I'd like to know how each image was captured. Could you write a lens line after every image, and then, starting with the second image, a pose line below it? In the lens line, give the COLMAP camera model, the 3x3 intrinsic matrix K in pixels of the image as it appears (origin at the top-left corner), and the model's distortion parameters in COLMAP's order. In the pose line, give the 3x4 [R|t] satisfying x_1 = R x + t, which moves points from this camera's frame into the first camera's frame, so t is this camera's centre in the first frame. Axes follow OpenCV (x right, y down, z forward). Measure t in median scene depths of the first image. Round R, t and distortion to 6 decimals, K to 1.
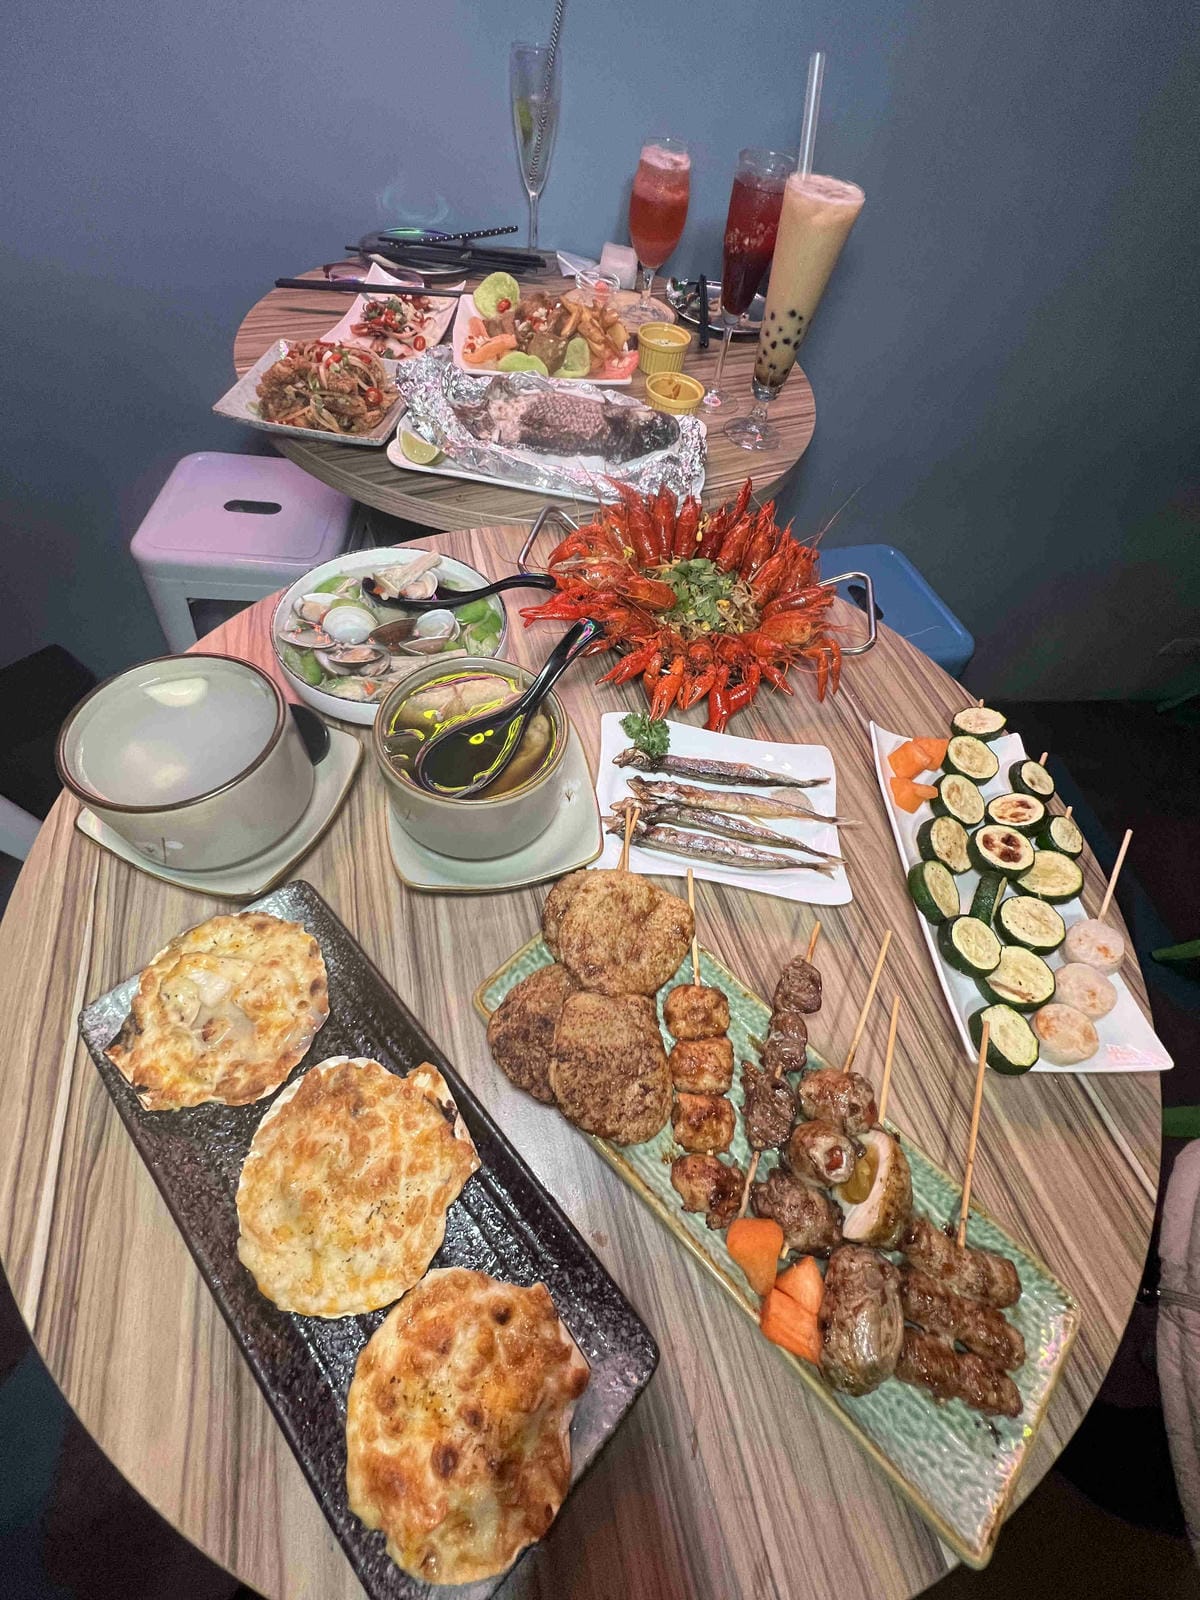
lens RADIAL K [[644.2, 0, 600.0], [0, 644.2, 800.0], [0, 0, 1]] dist [-0.002505, 0.000113]
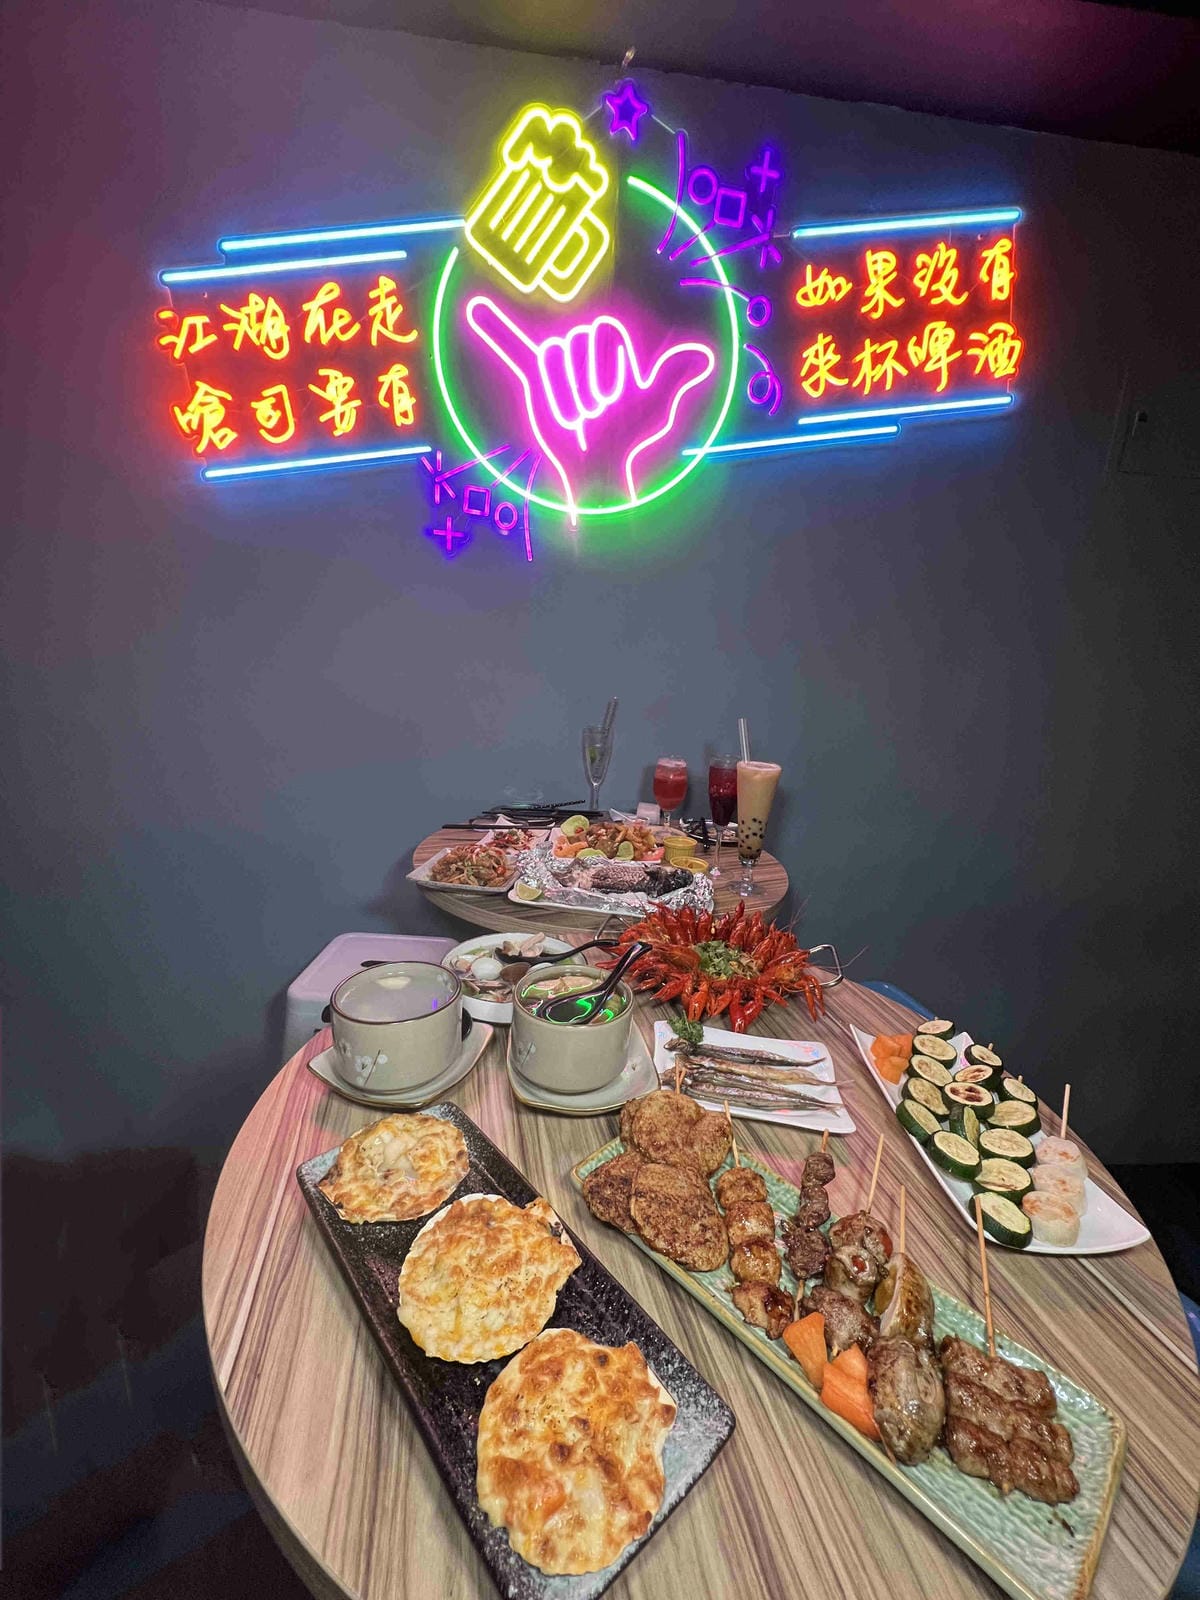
lens RADIAL K [[644.1, 0, 600.0], [0, 644.1, 800.0], [0, 0, 1]] dist [0.001071, 0.000510]
pose [[0.997812, -0.045809, -0.047677, -0.036137], [0.000146, 0.722614, -0.691252, 0.681823], [0.066117, 0.689733, 0.721039, -0.506987]]
